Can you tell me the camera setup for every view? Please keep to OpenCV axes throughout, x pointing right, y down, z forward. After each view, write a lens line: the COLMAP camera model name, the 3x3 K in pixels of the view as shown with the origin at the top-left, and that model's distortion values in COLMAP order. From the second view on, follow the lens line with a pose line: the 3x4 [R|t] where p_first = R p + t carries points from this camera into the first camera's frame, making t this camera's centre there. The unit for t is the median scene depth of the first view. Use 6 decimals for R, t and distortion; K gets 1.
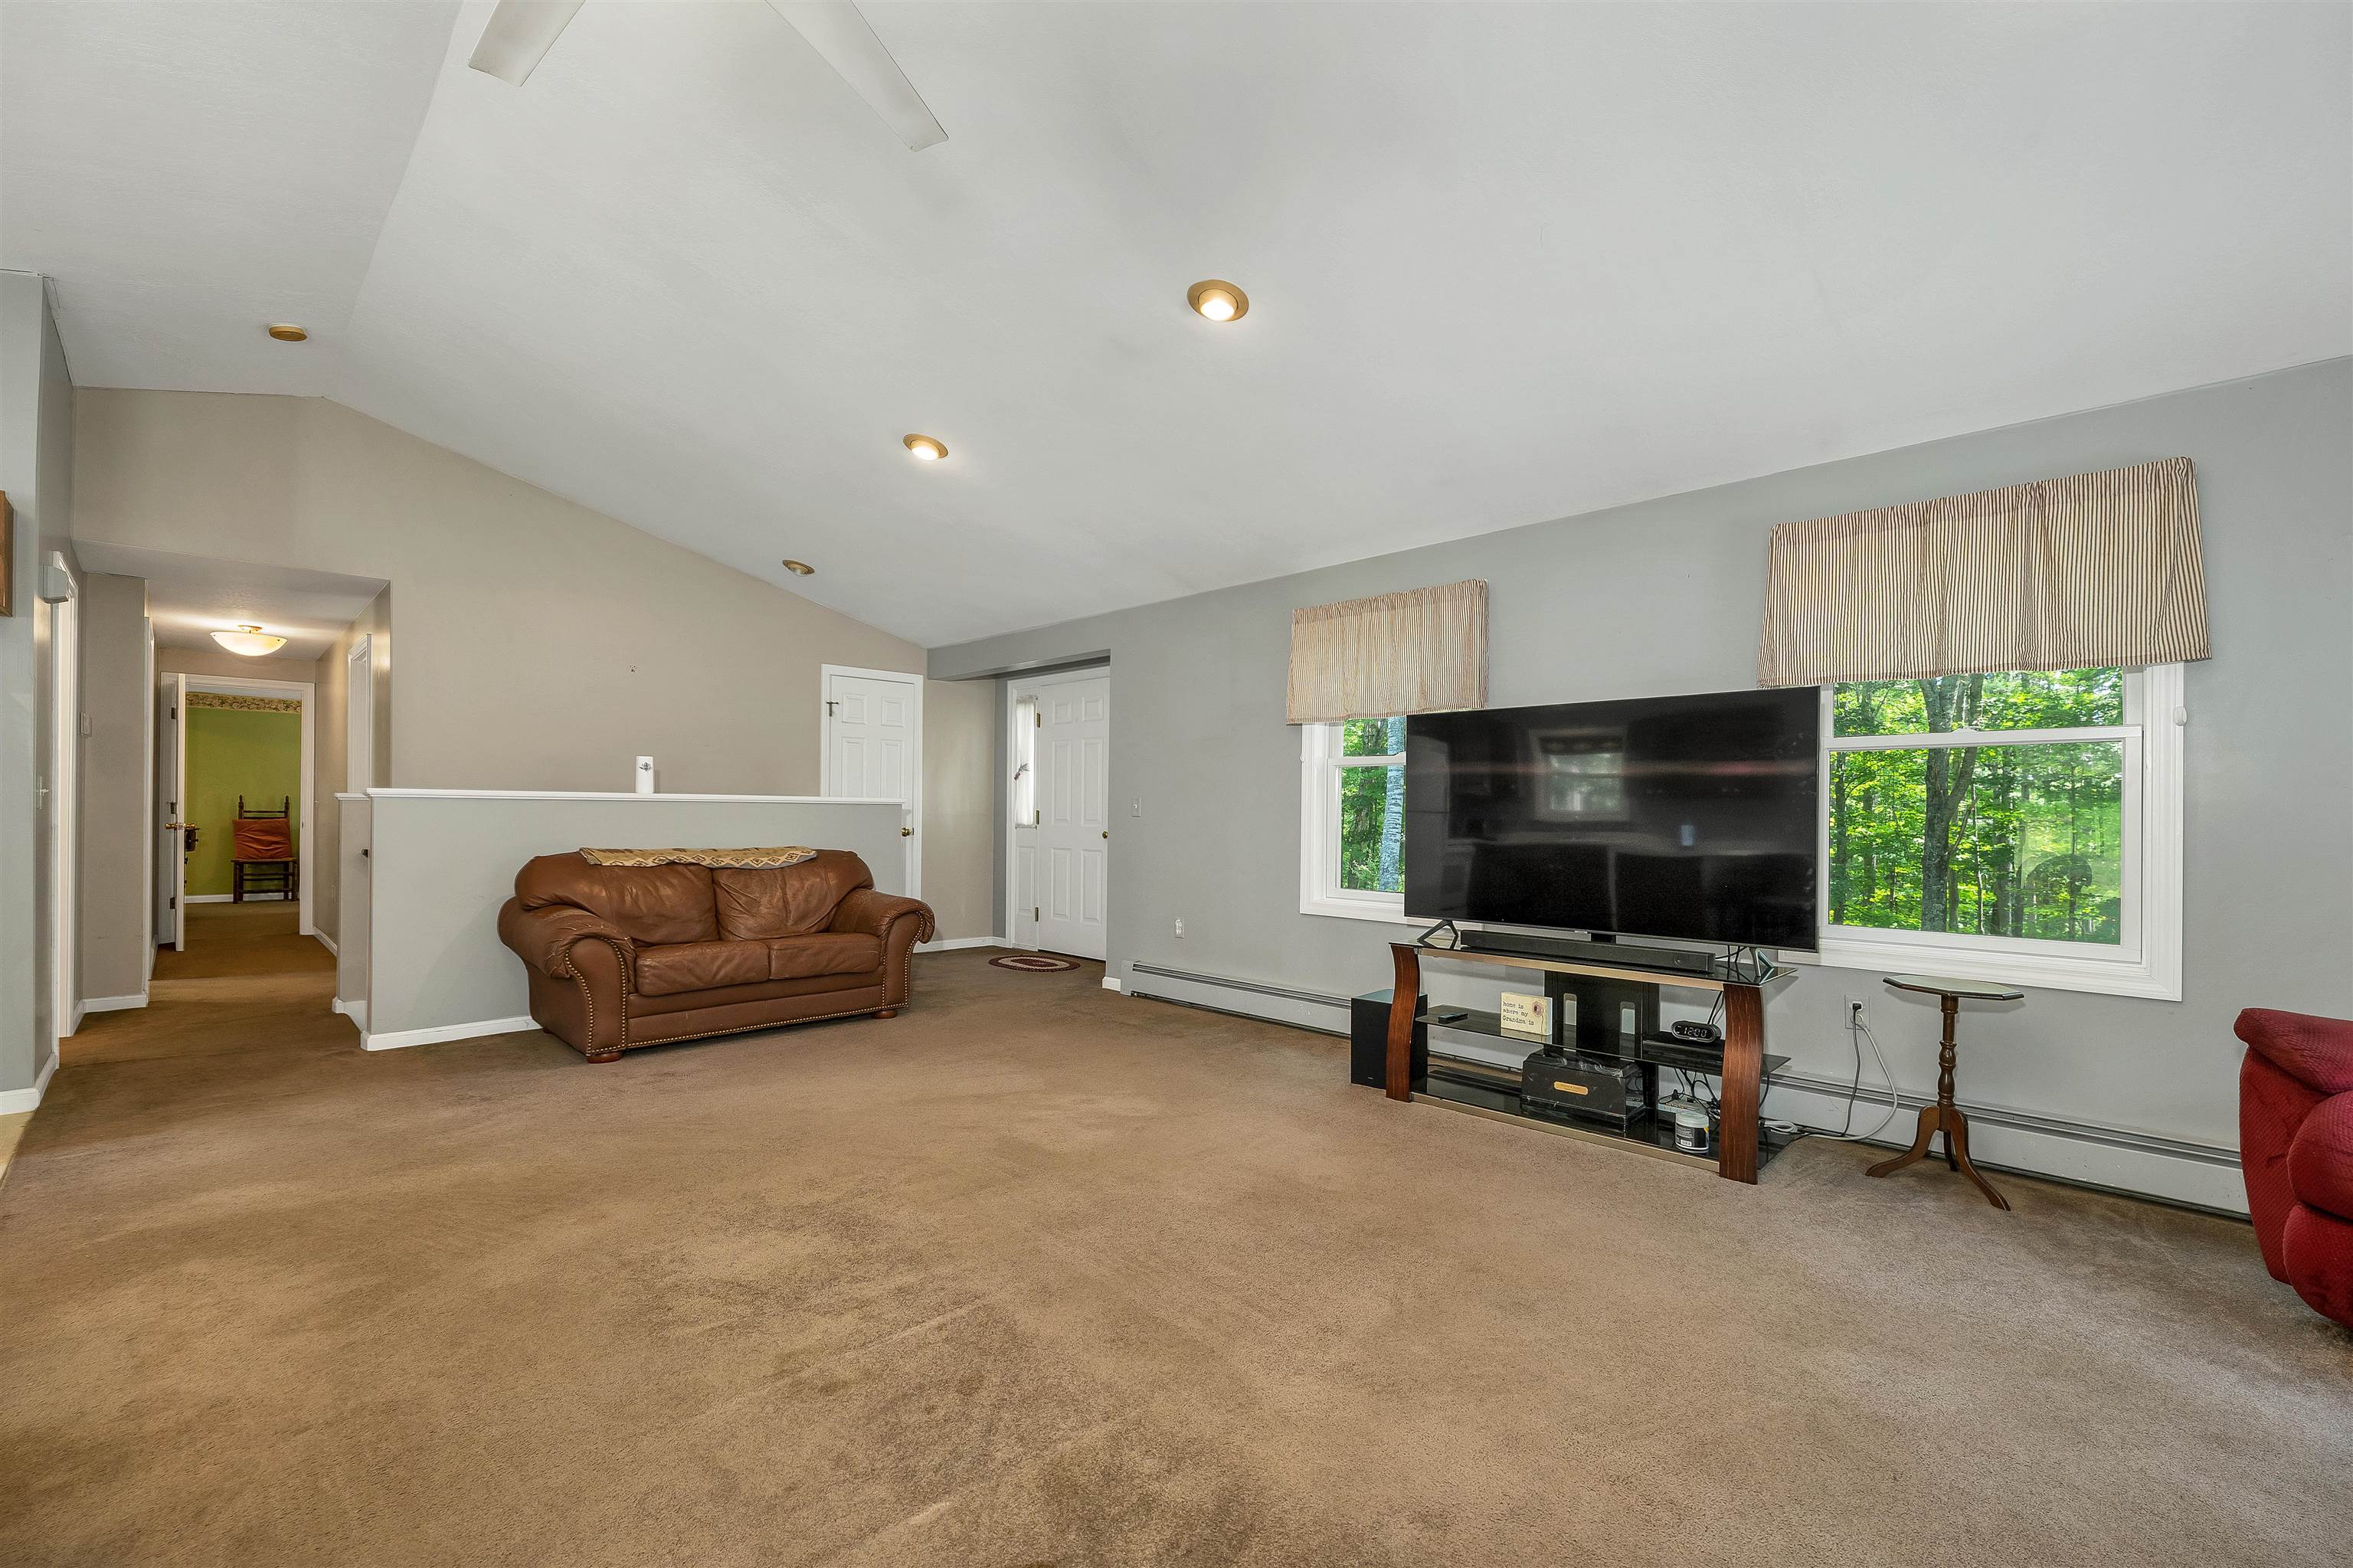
lens RADIAL K [[997.3, 0, 1181.7], [0, 997.3, 798.5], [0, 0, 1]] dist [-0.000878, -0.000028]
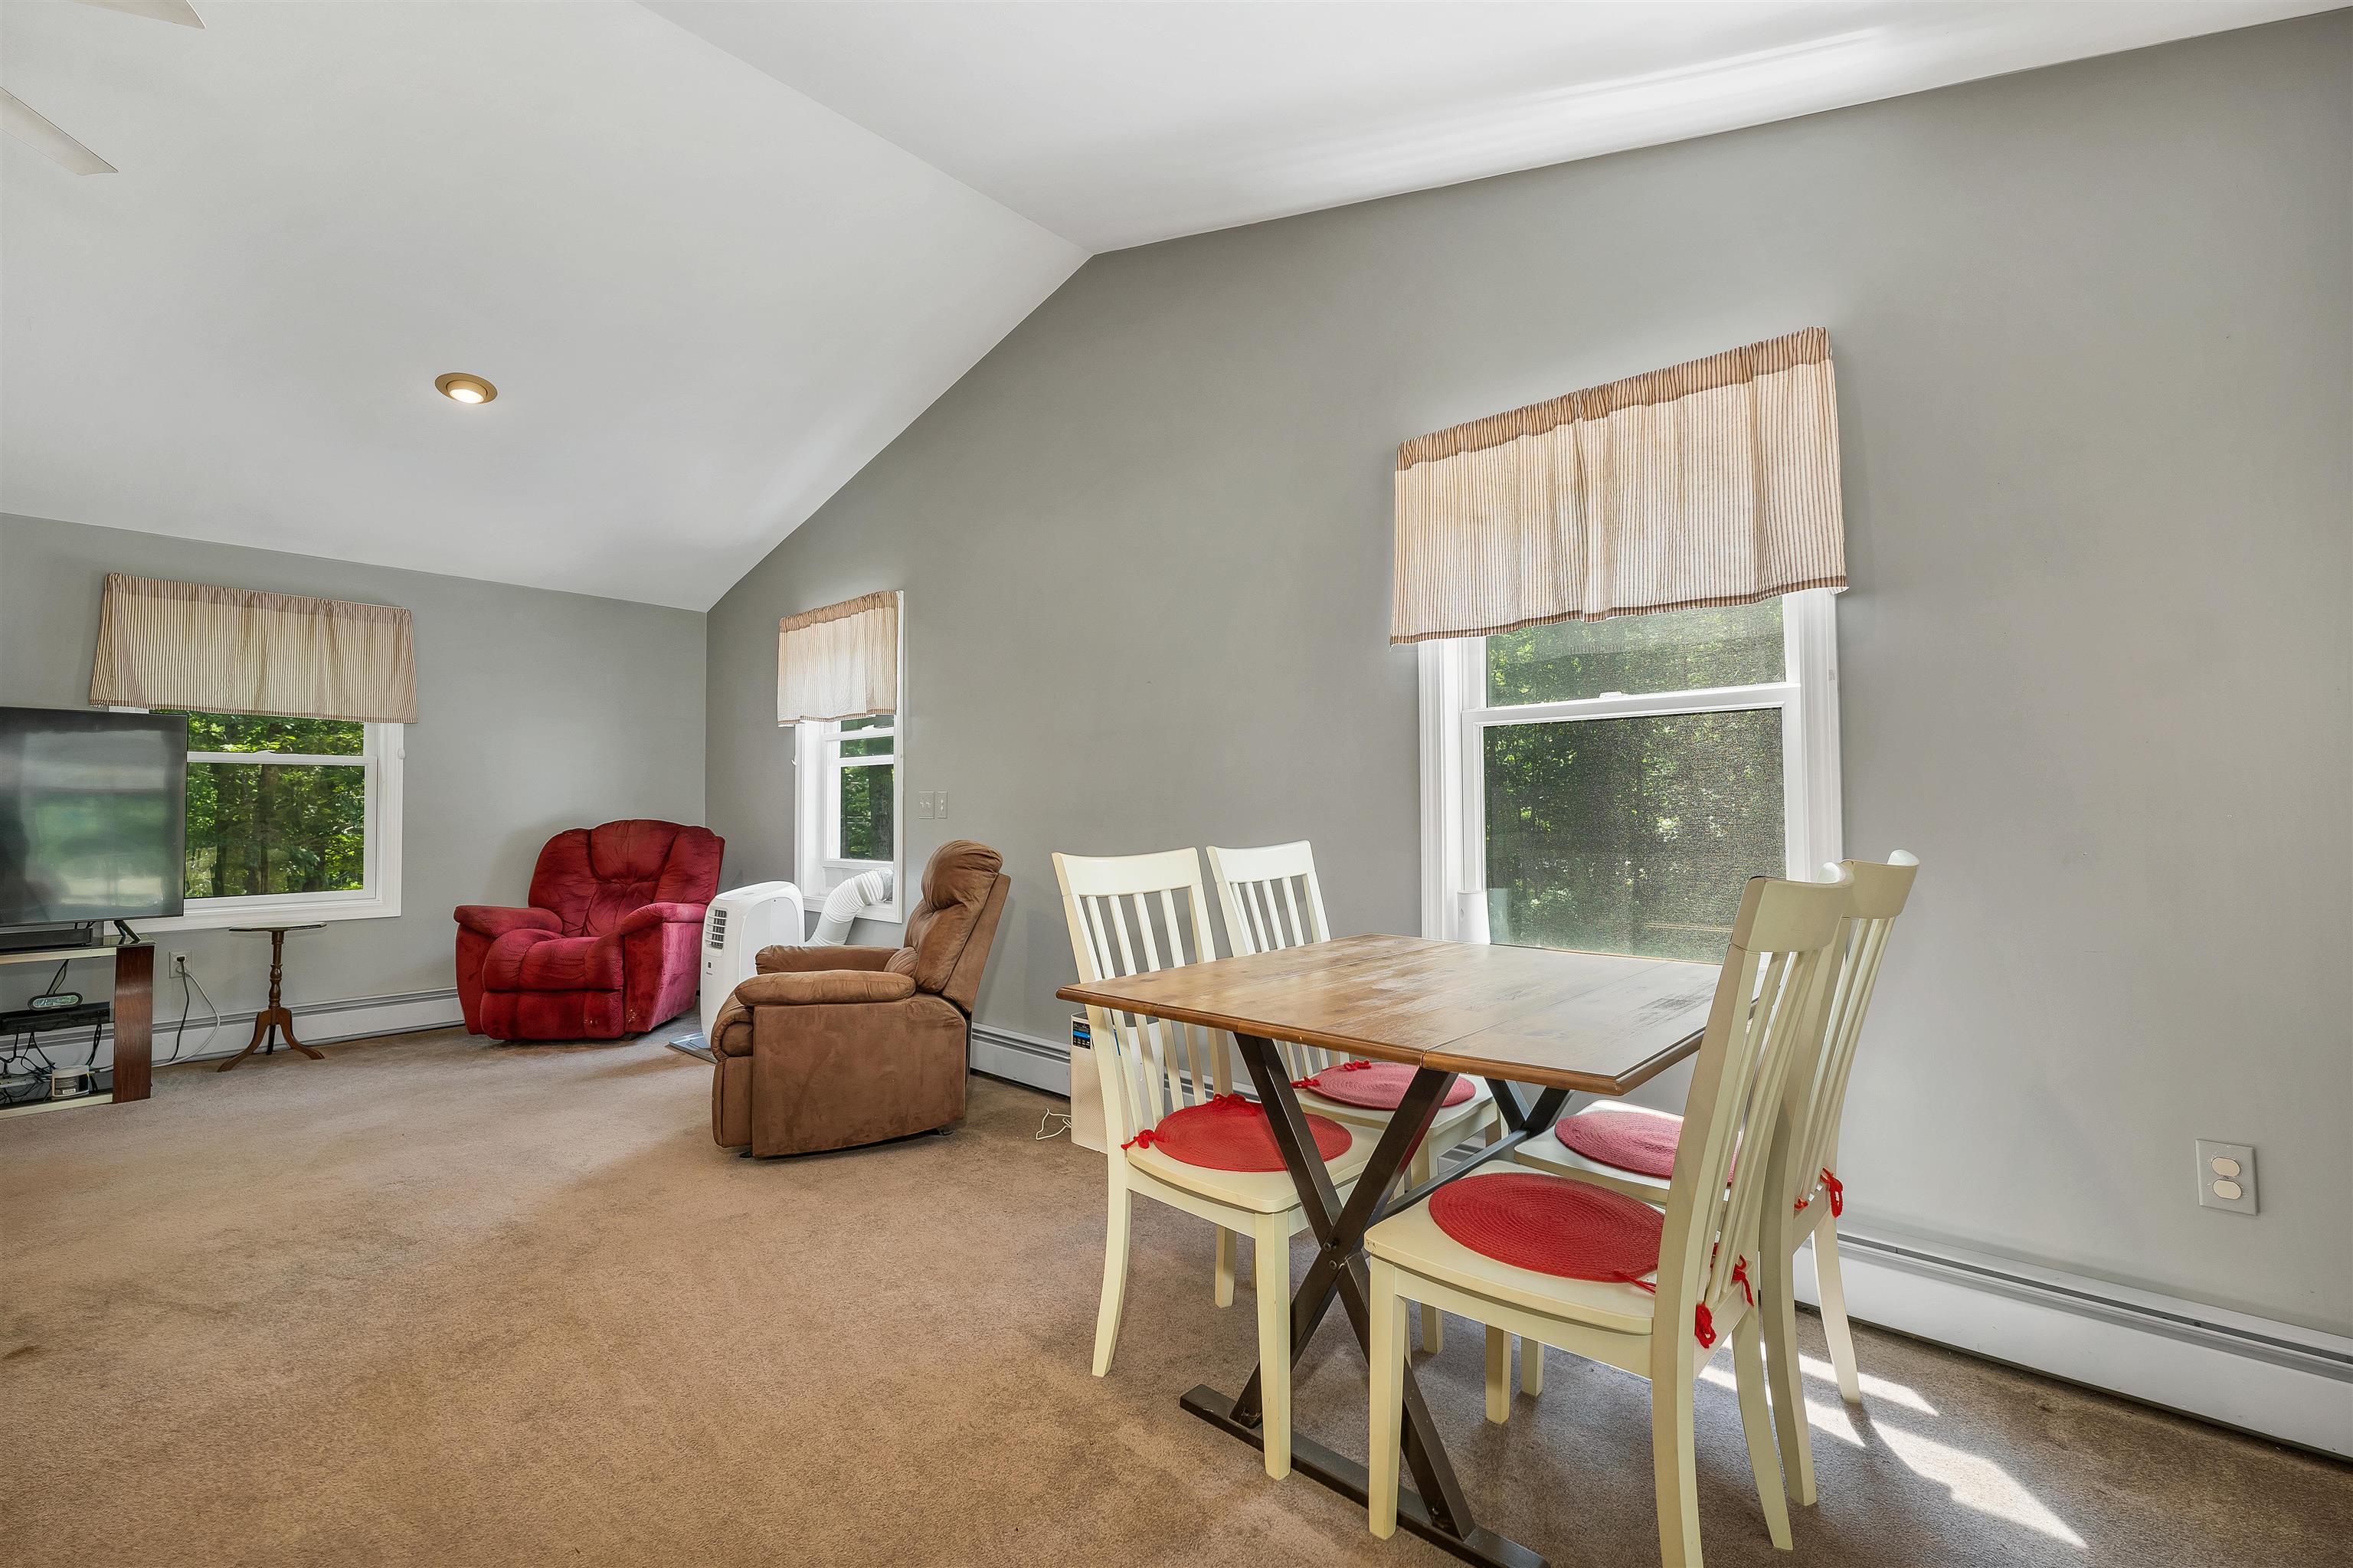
lens RADIAL K [[997.3, 0, 1172.3], [0, 997.3, 801.6], [0, 0, 1]] dist [-0.000878, -0.000028]
pose [[-0.052873, 0.011442, 0.998536, -0.785779], [-0.003880, 0.999924, -0.011663, 0.014481], [-0.998594, -0.004491, -0.052824, -0.253689]]
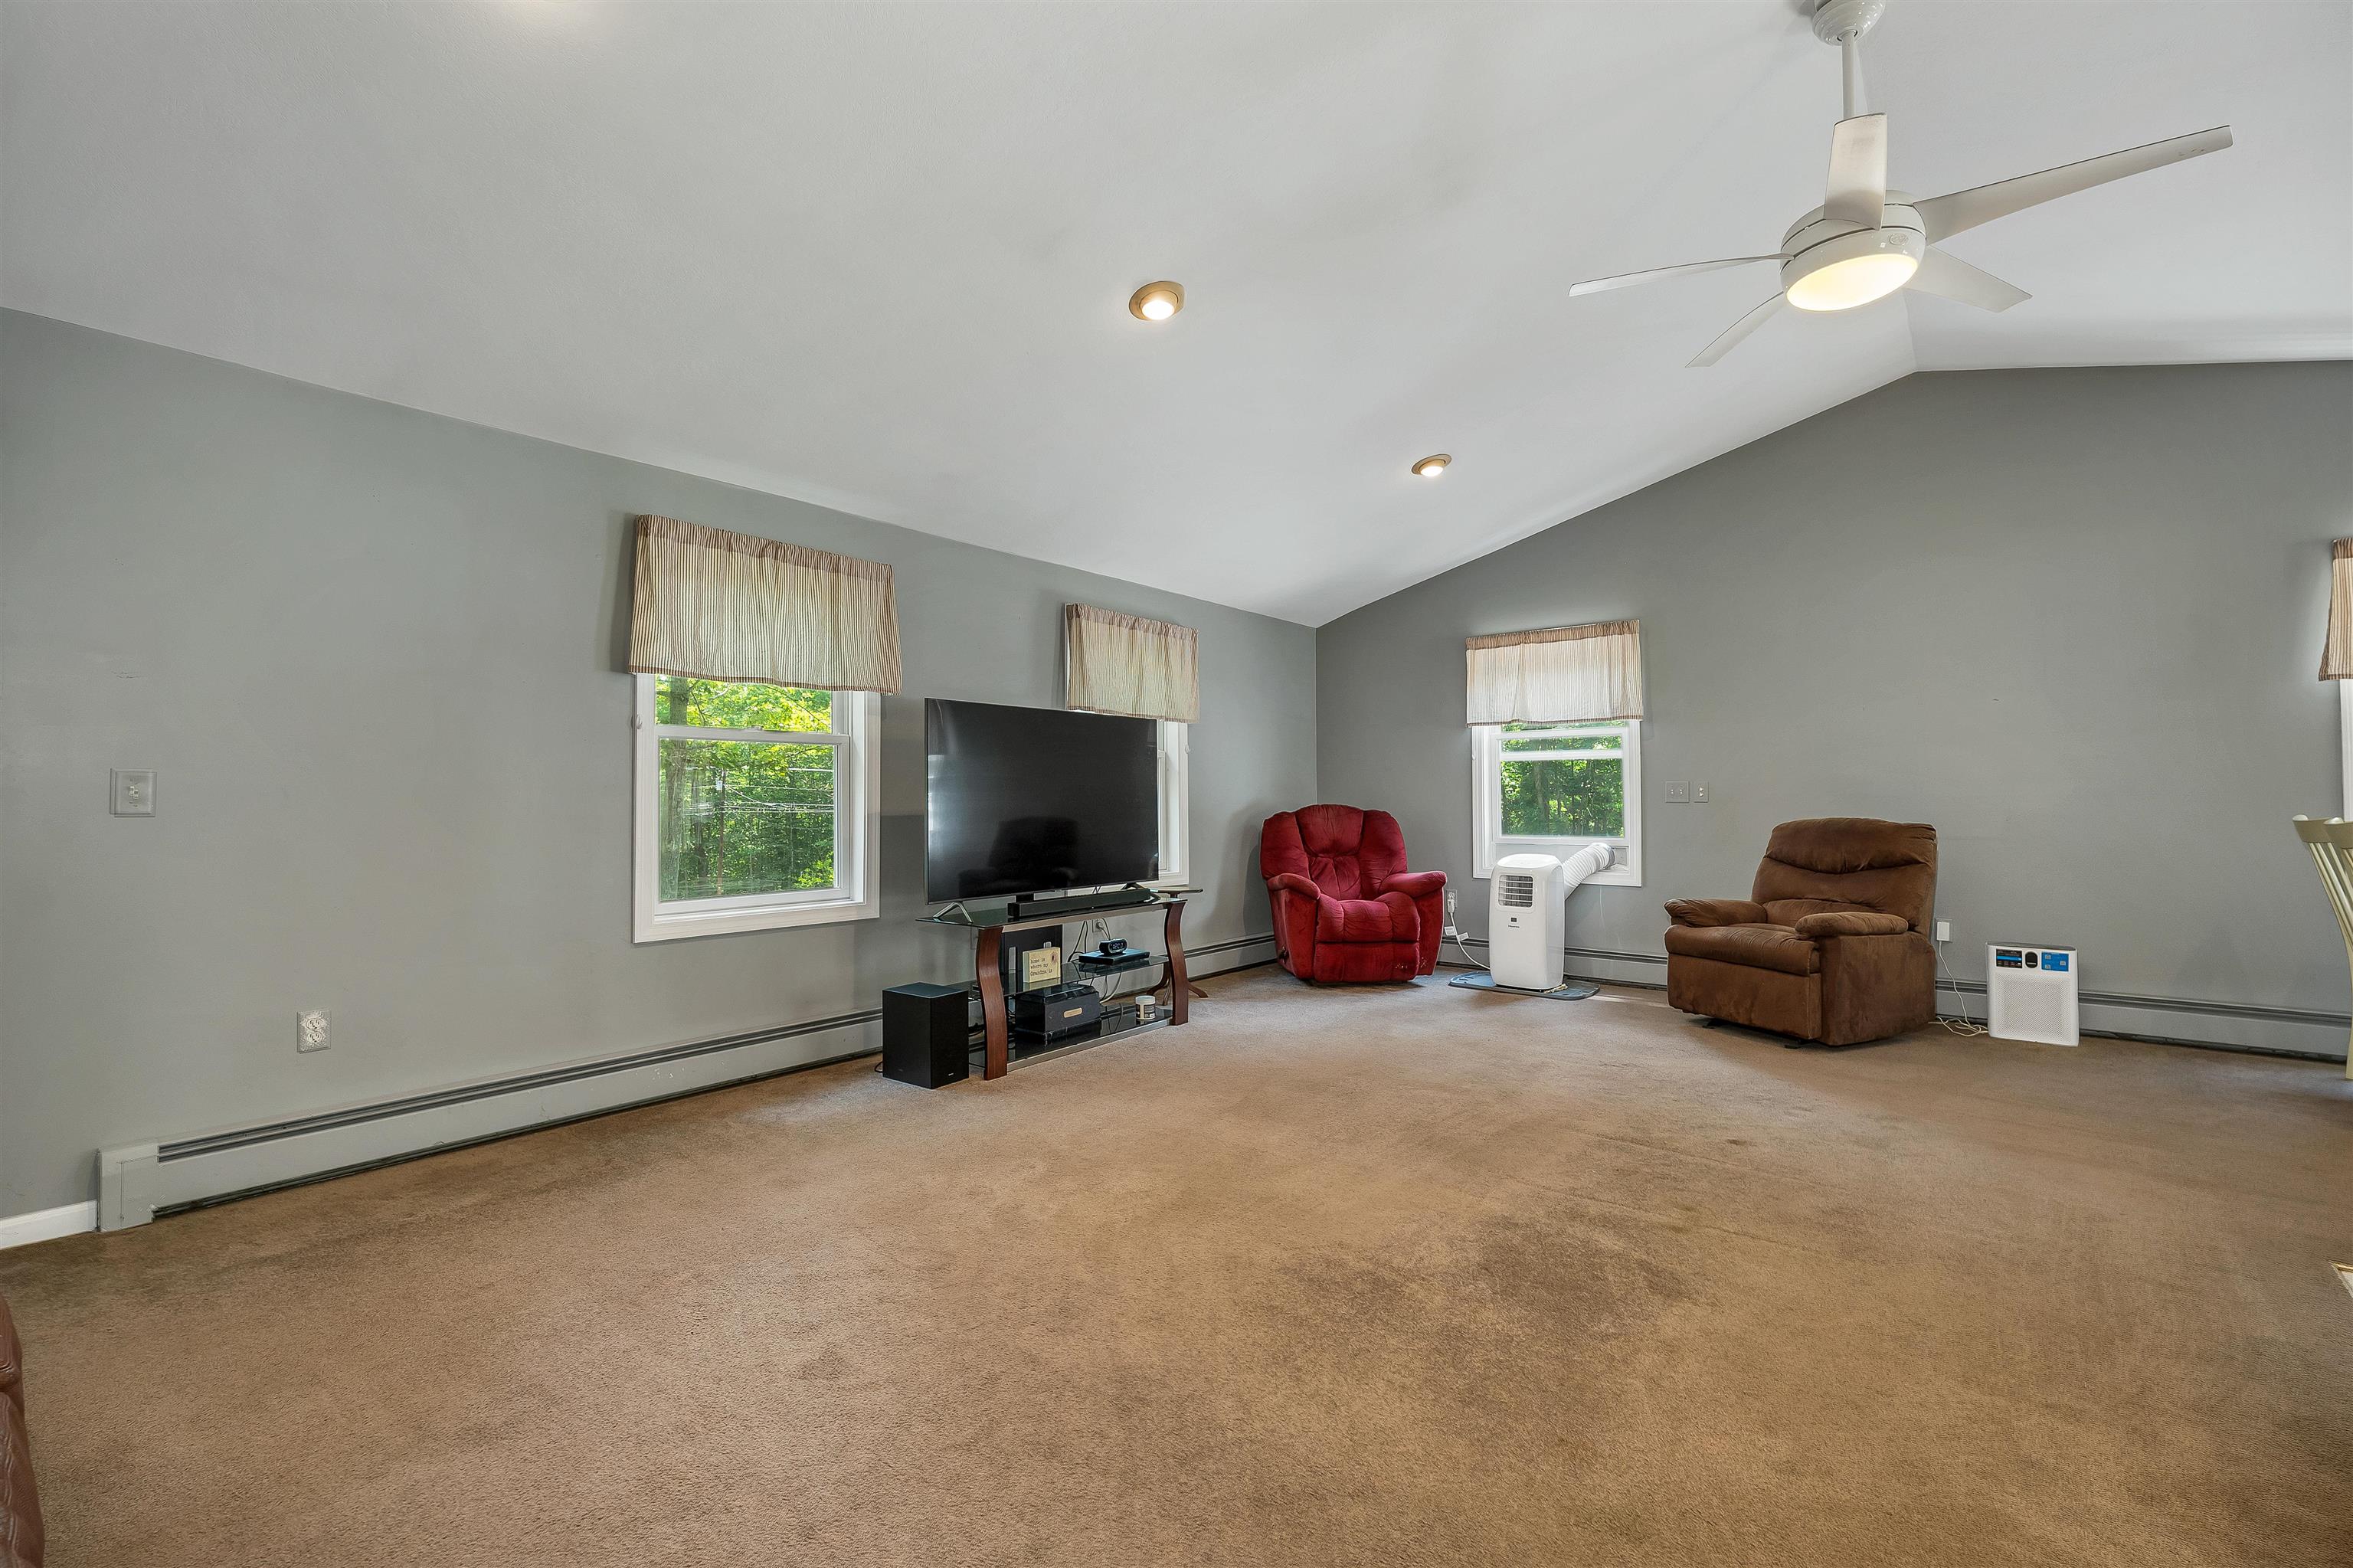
lens RADIAL K [[997.3, 0, 1186.8], [0, 997.3, 779.1], [0, 0, 1]] dist [-0.000878, -0.000028]
pose [[-0.108823, 0.022362, 0.993810, -1.038435], [-0.003057, 0.999735, -0.022830, 0.026489], [-0.994056, -0.005523, -0.108726, 1.166273]]
